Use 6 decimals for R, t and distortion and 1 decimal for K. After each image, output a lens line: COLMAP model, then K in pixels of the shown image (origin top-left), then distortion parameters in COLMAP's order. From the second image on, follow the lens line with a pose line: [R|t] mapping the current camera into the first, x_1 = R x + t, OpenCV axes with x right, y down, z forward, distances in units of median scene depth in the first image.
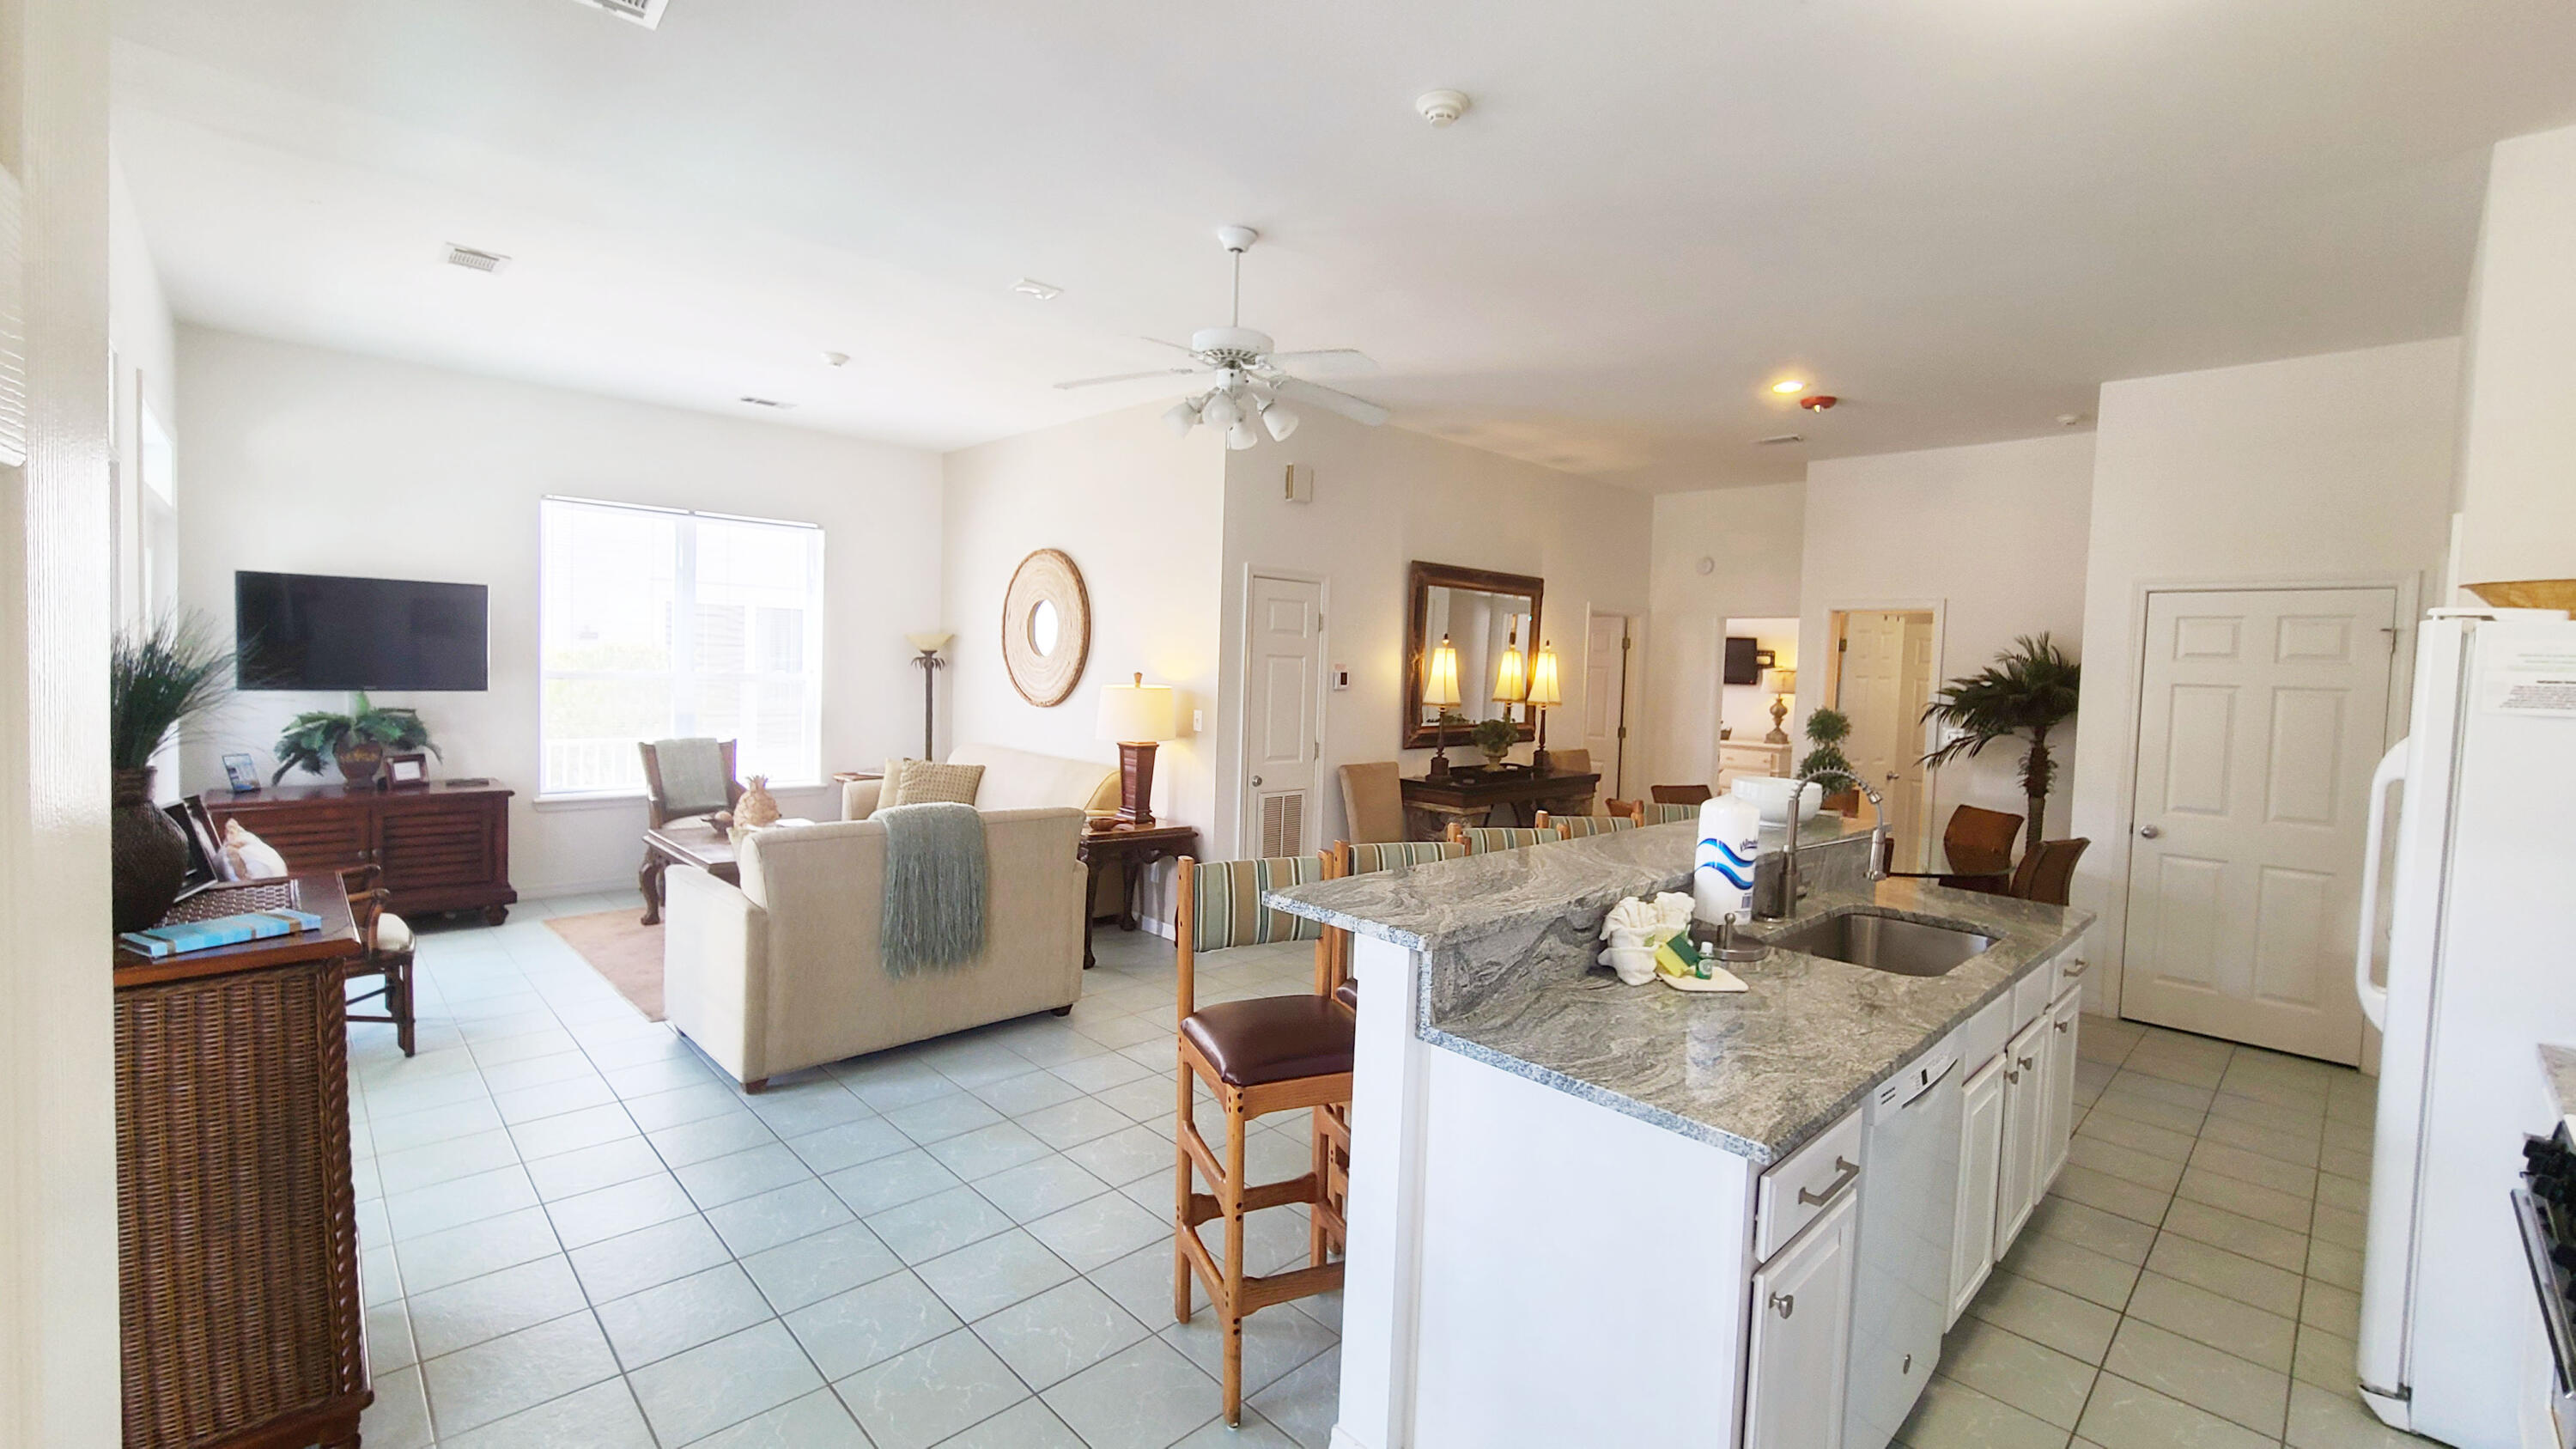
lens RADIAL K [[1059.5, 0, 1297.6], [0, 1059.5, 710.5], [0, 0, 1]] dist [0.000834, -0.002669]
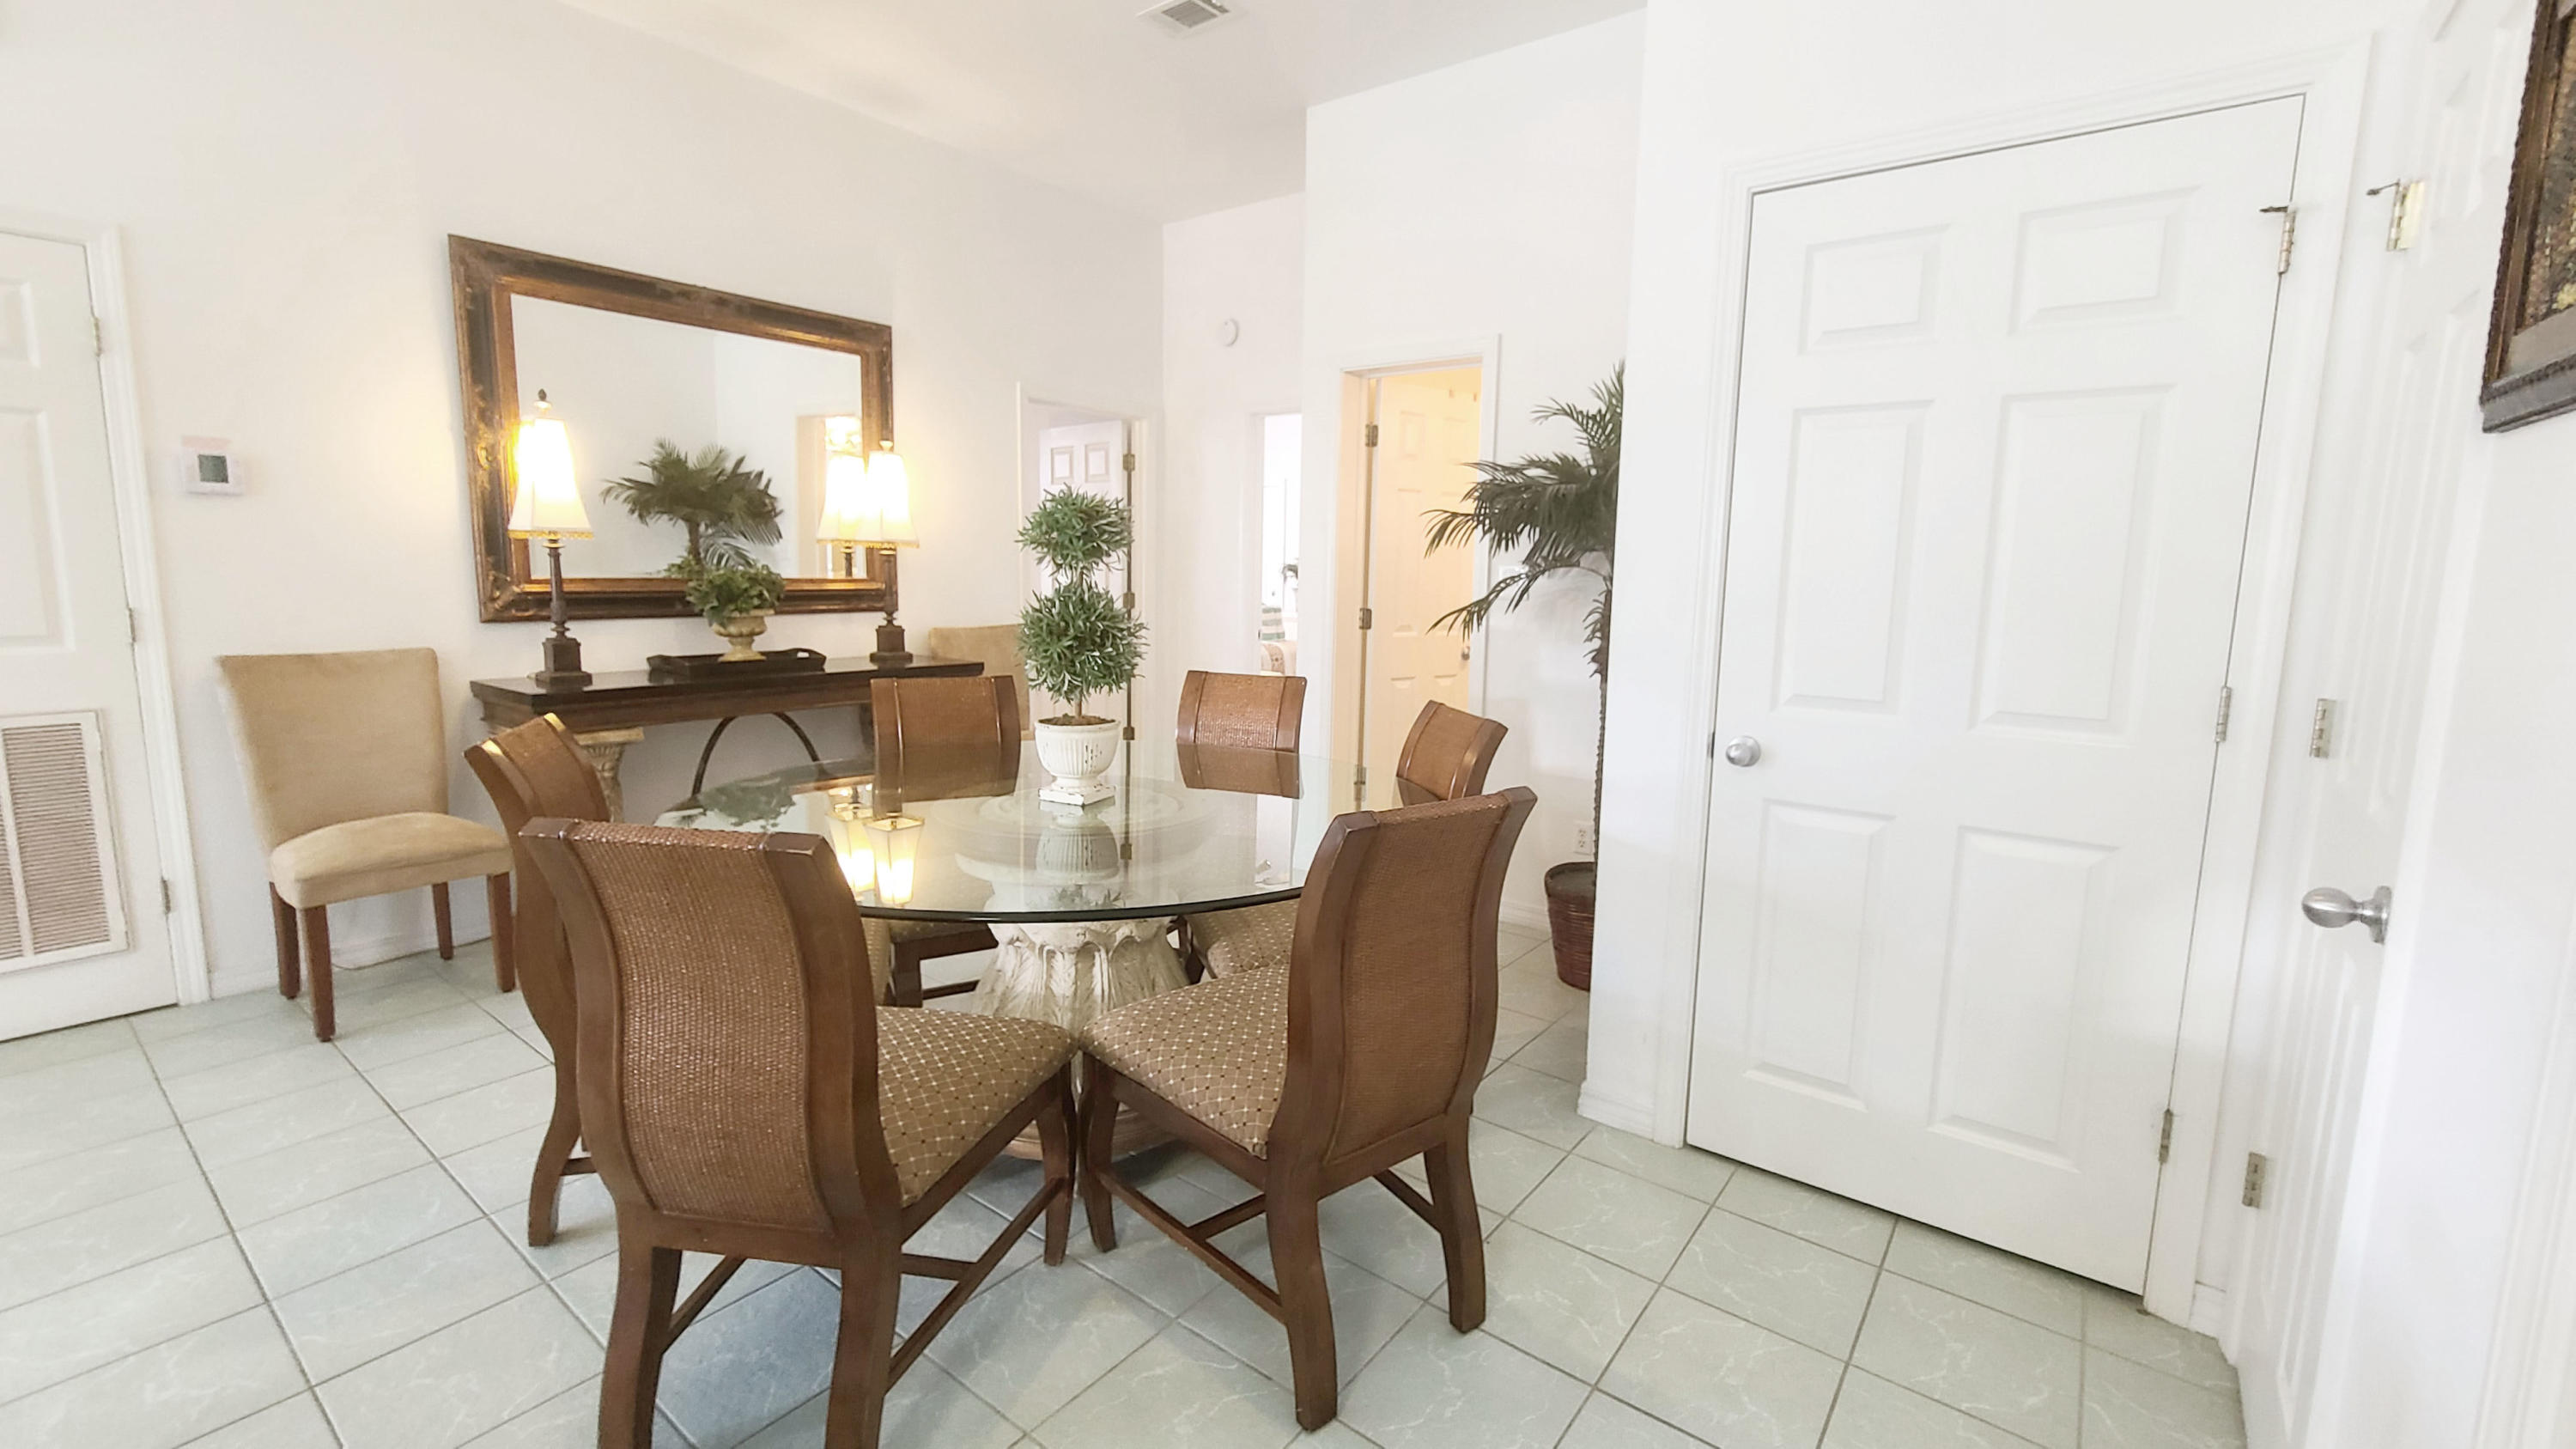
lens RADIAL K [[1059.5, 0, 1308.4], [0, 1059.5, 713.6], [0, 0, 1]] dist [0.000834, -0.002669]
pose [[0.987278, -0.035264, 0.155046, 0.545448], [0.020340, 0.995095, 0.096808, 0.050450], [-0.157700, -0.092423, 0.983153, 0.581932]]
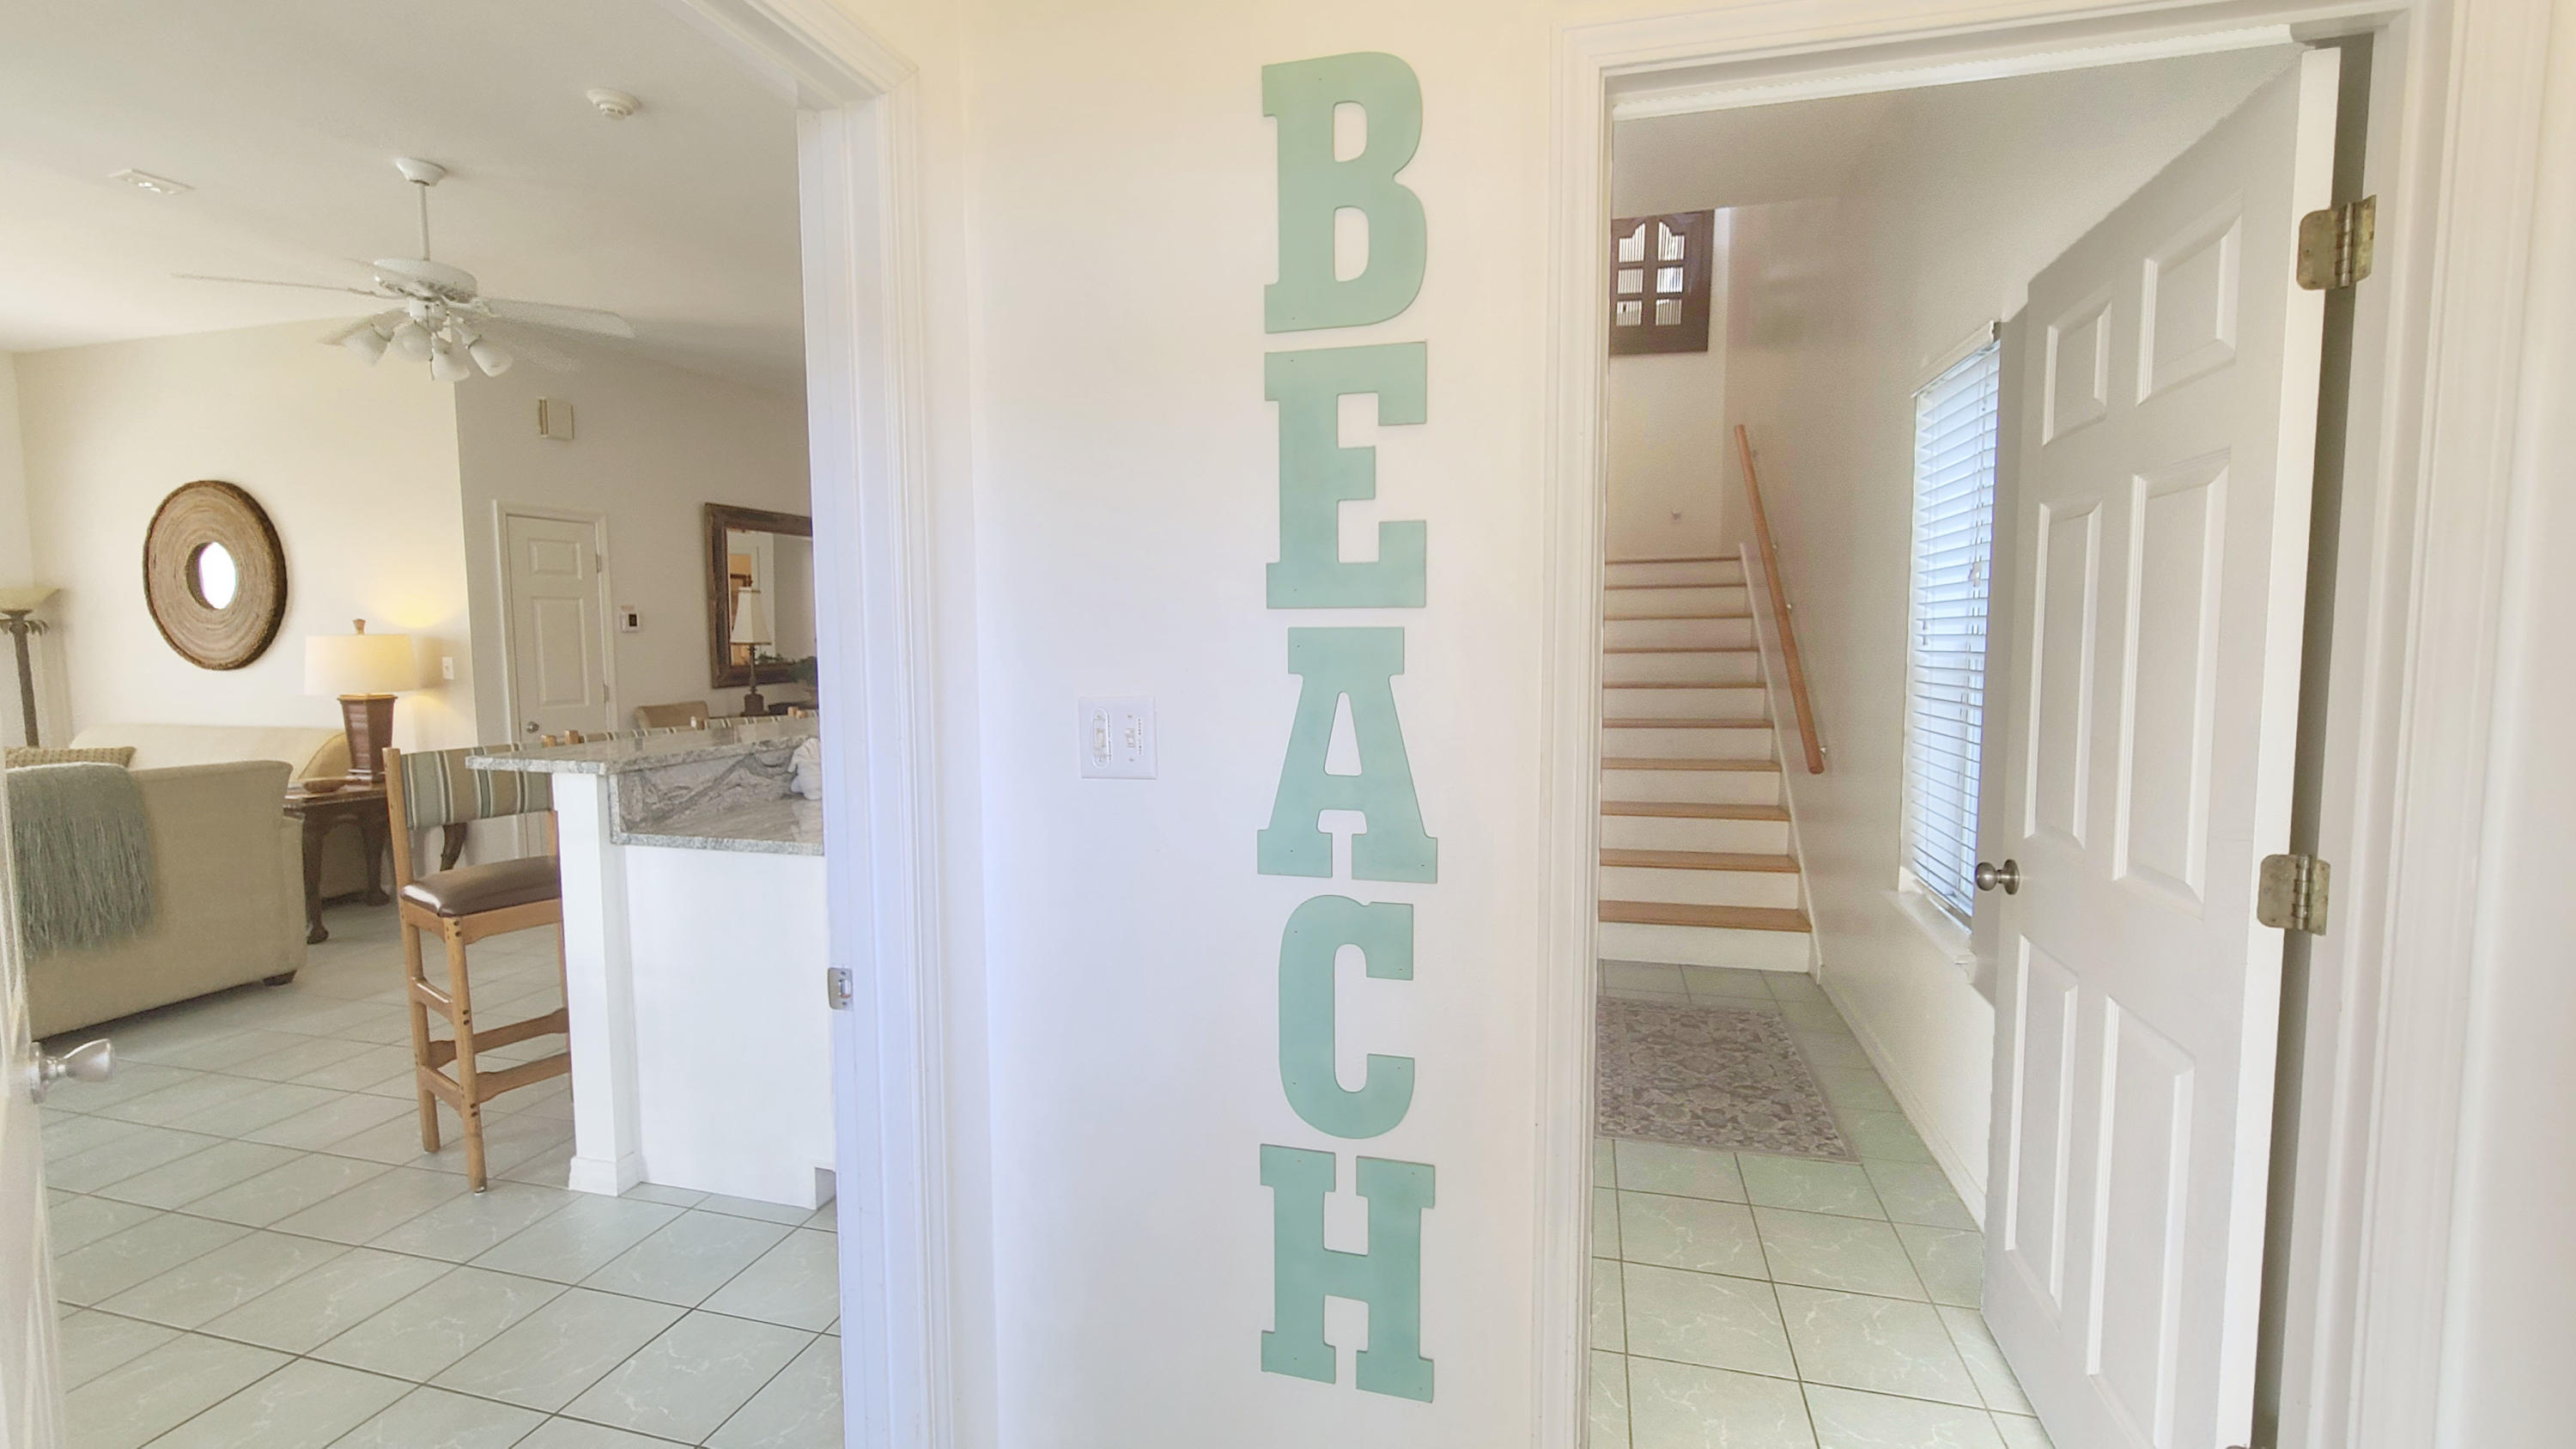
lens RADIAL K [[1059.5, 0, 1293.7], [0, 1059.5, 704.3], [0, 0, 1]] dist [0.000834, -0.002669]
pose [[0.851139, -0.080564, 0.518721, 0.060747], [0.062332, 0.996673, 0.052519, 0.043227], [-0.521226, -0.012368, 0.853329, -0.212604]]
